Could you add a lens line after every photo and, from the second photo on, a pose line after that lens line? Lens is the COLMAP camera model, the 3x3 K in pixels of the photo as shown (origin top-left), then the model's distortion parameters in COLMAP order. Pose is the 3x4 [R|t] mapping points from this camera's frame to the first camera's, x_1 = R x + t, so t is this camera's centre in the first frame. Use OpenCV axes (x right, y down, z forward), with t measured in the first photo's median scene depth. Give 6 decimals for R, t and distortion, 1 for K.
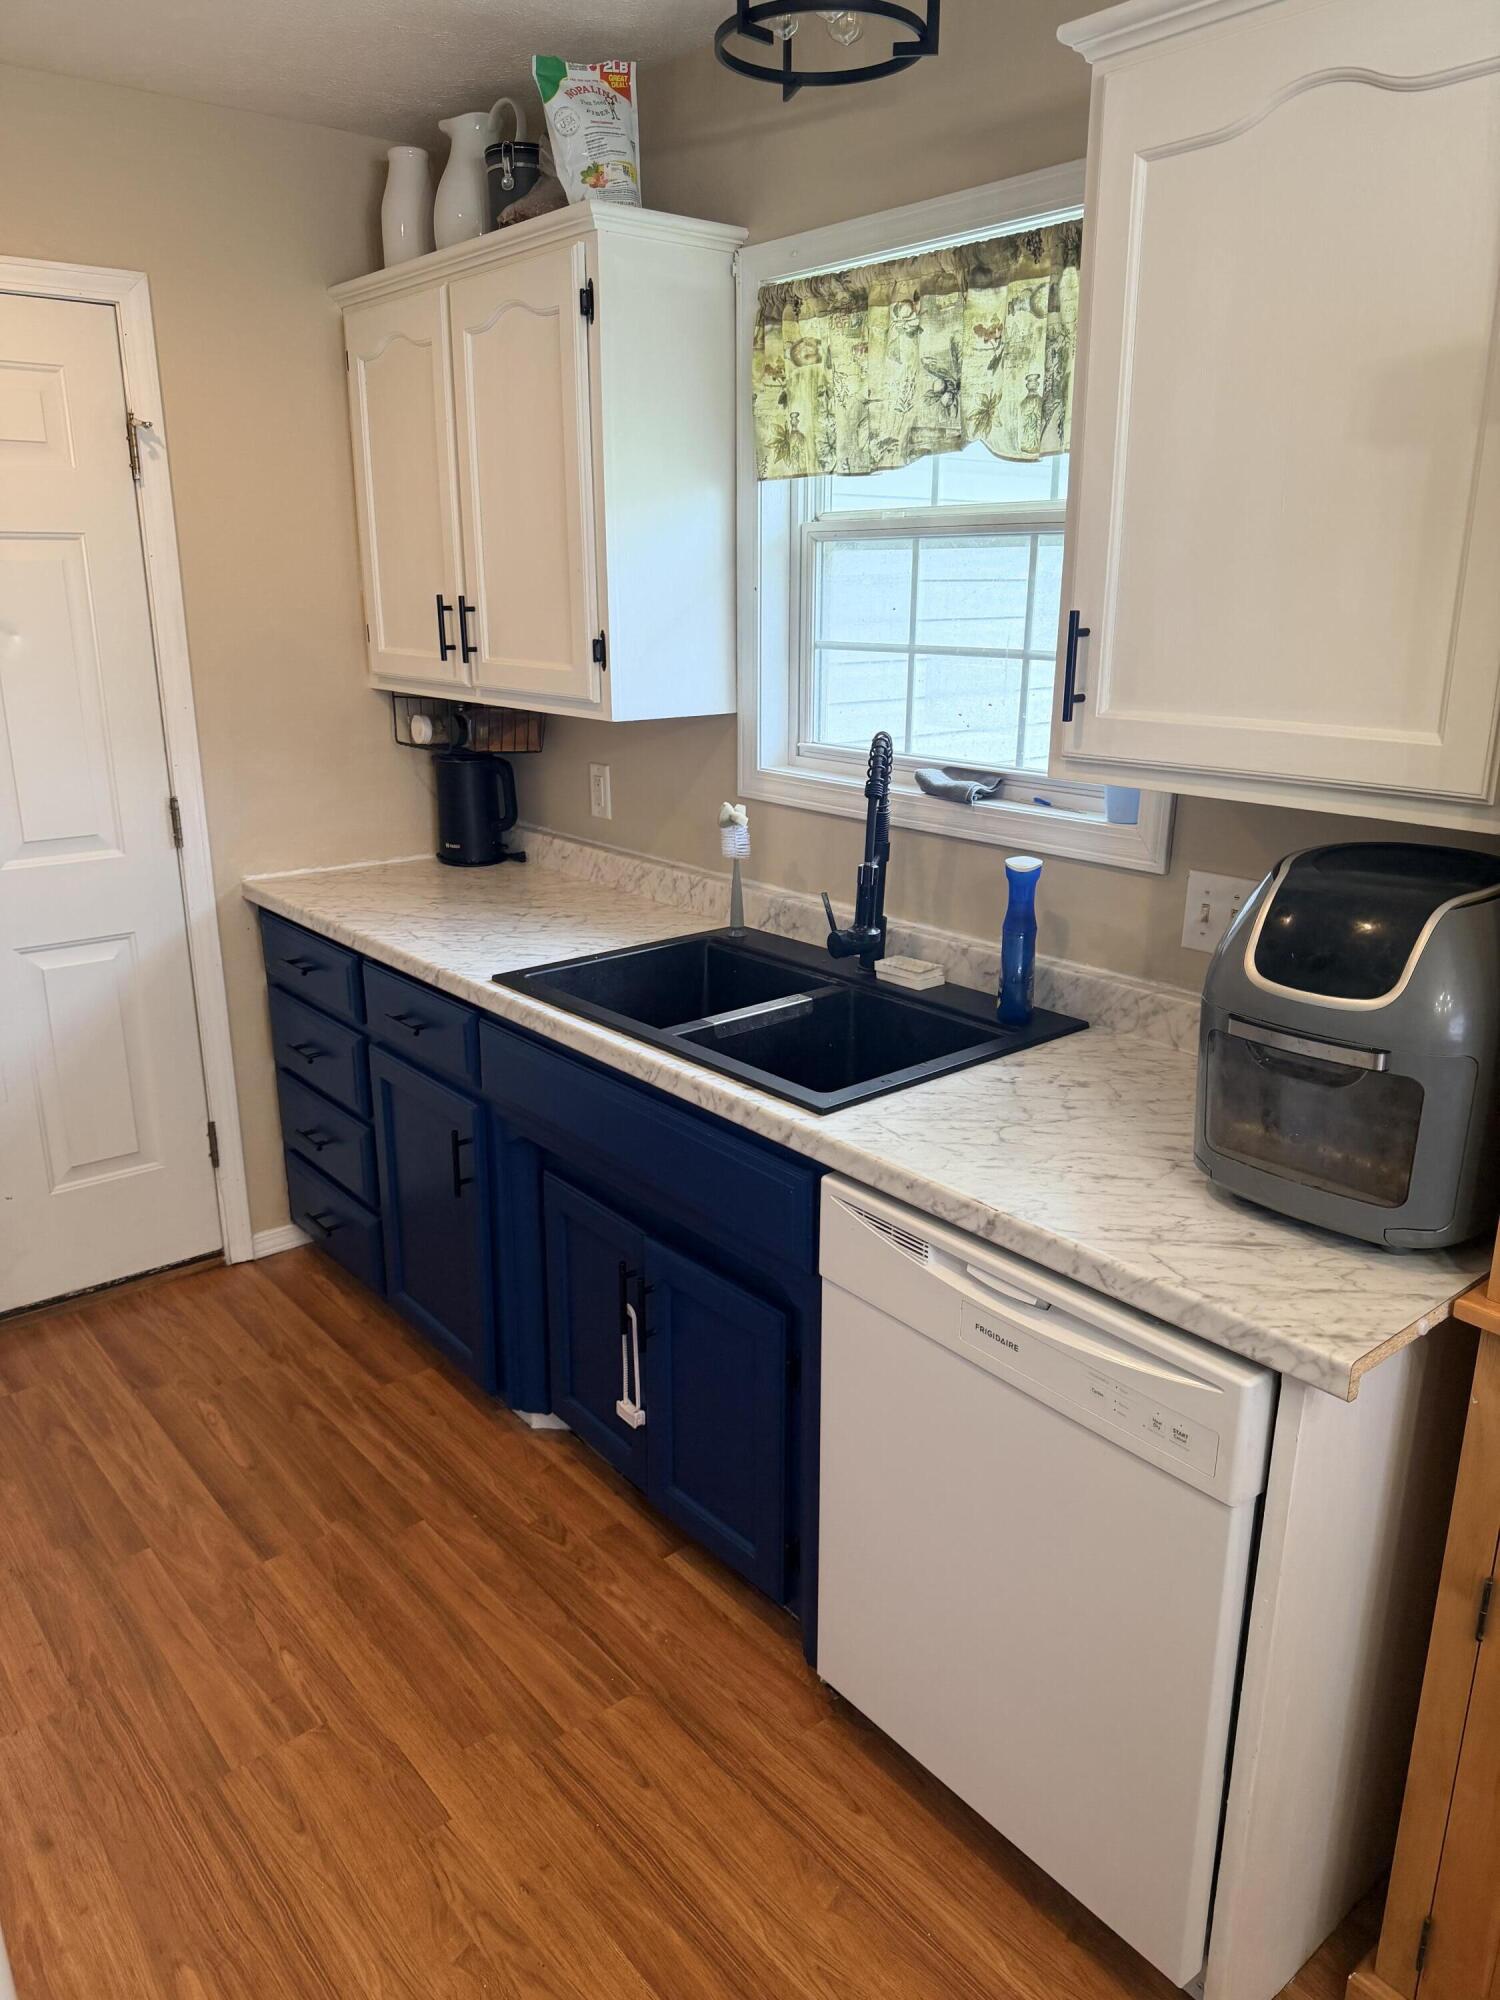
lens RADIAL K [[1404.2, 0, 750.3], [0, 1404.2, 1003.6], [0, 0, 1]] dist [-0.003384, -0.002944]
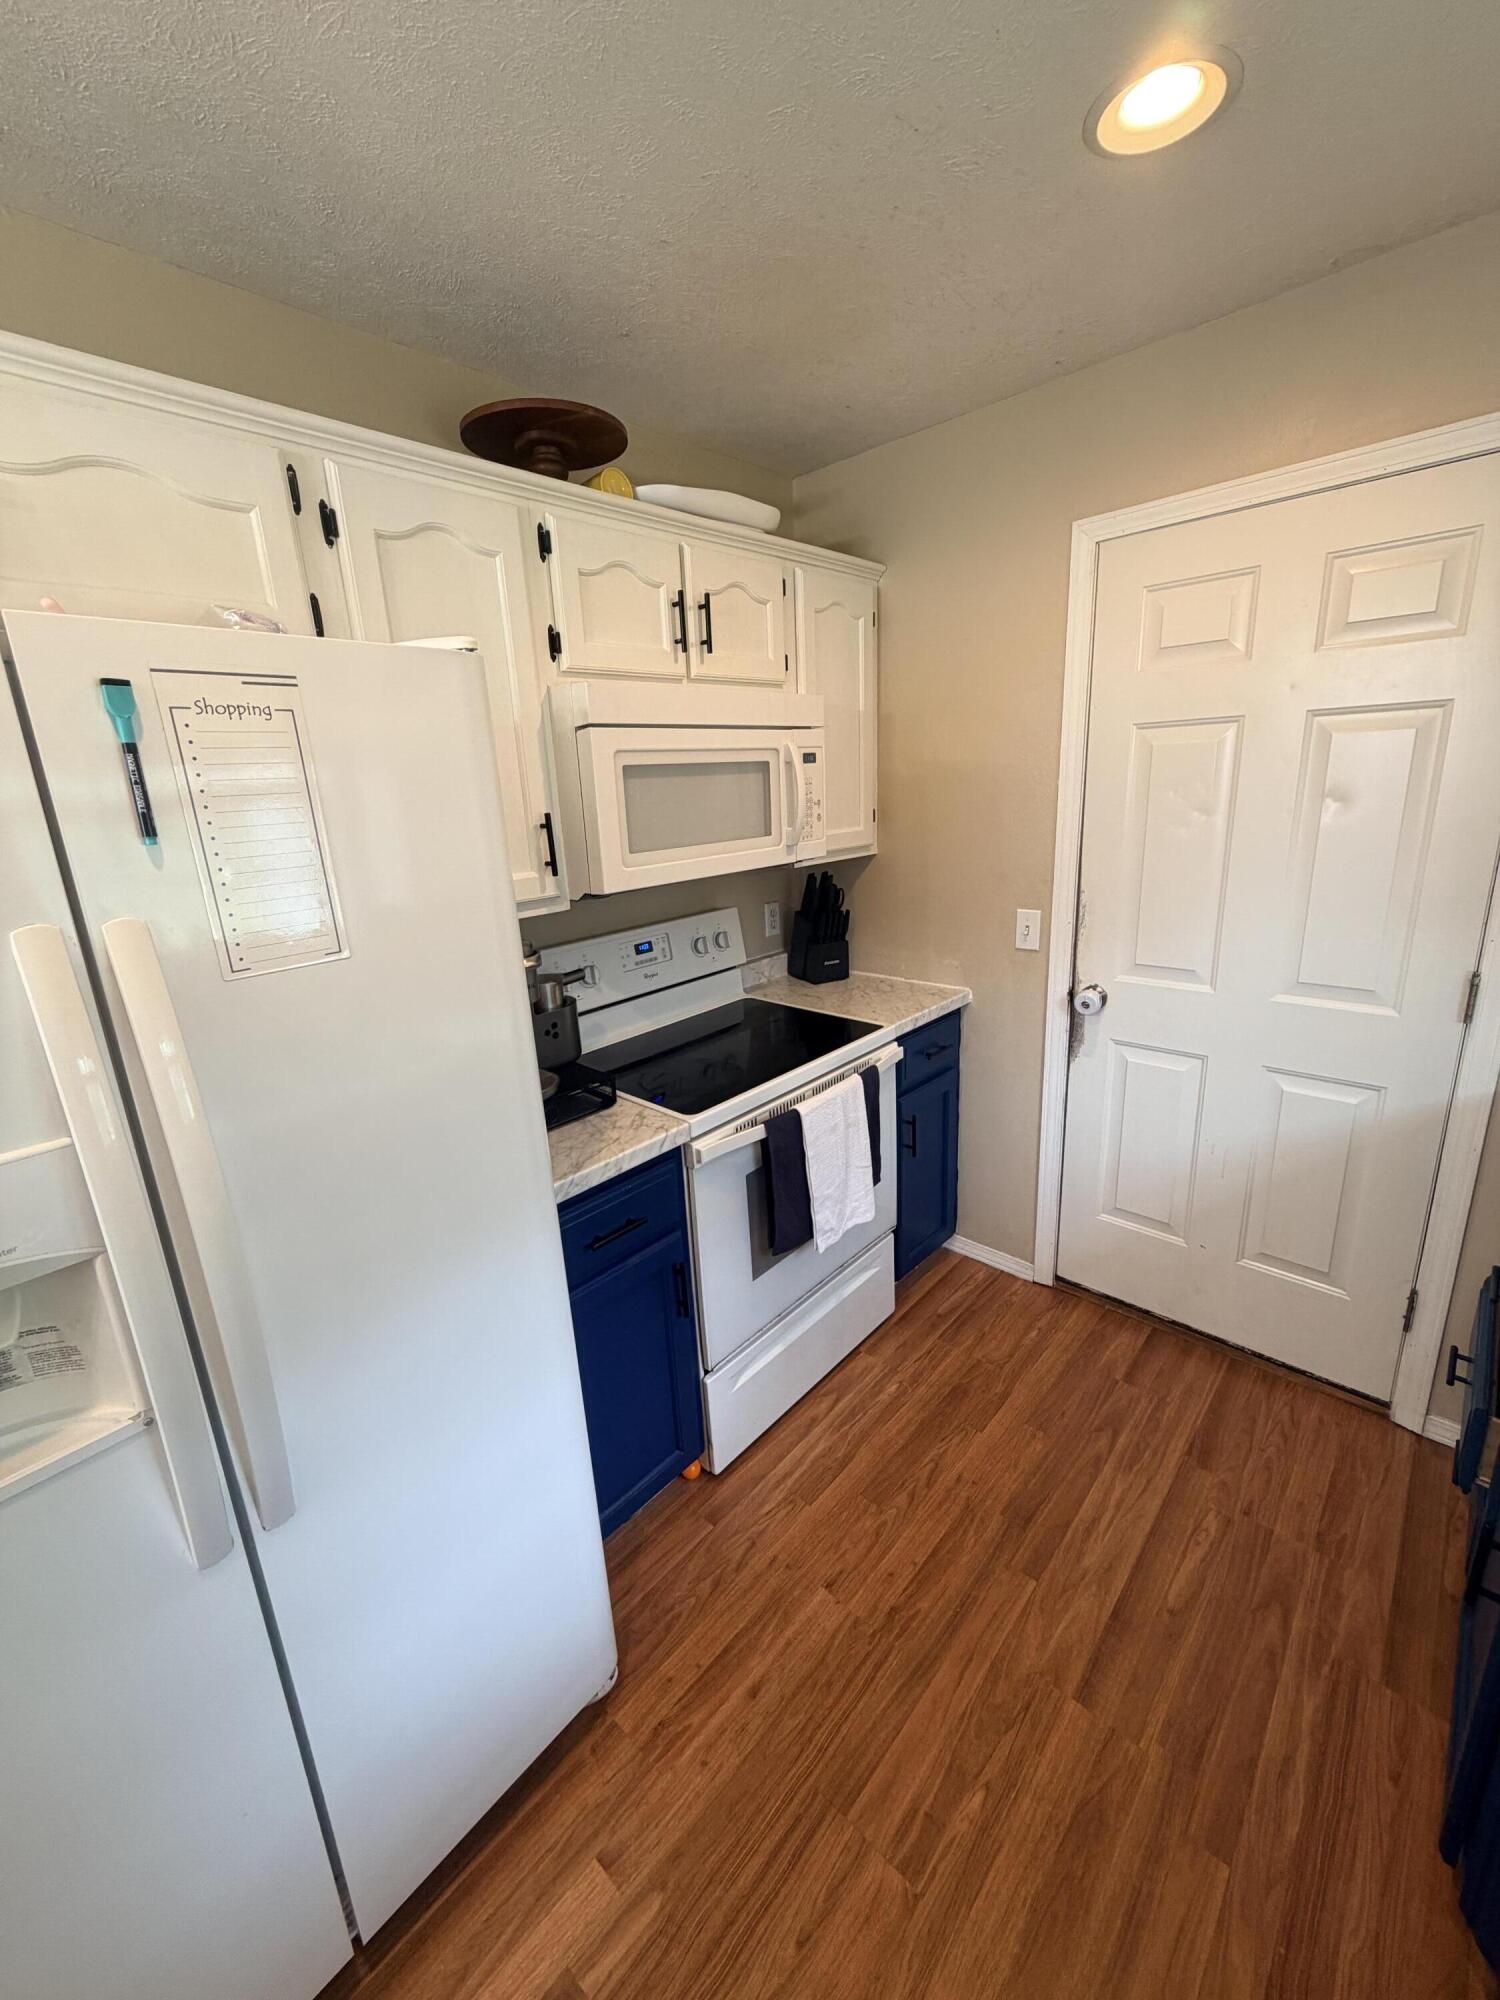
lens RADIAL K [[794.6, 0, 749.9], [0, 794.6, 996.0], [0, 0, 1]] dist [-0.002287, 0.000912]
pose [[0.133098, 0.251436, -0.958679, 0.049386], [-0.240527, 0.946562, 0.214864, -0.147074], [0.961474, 0.201990, 0.186463, 0.488685]]
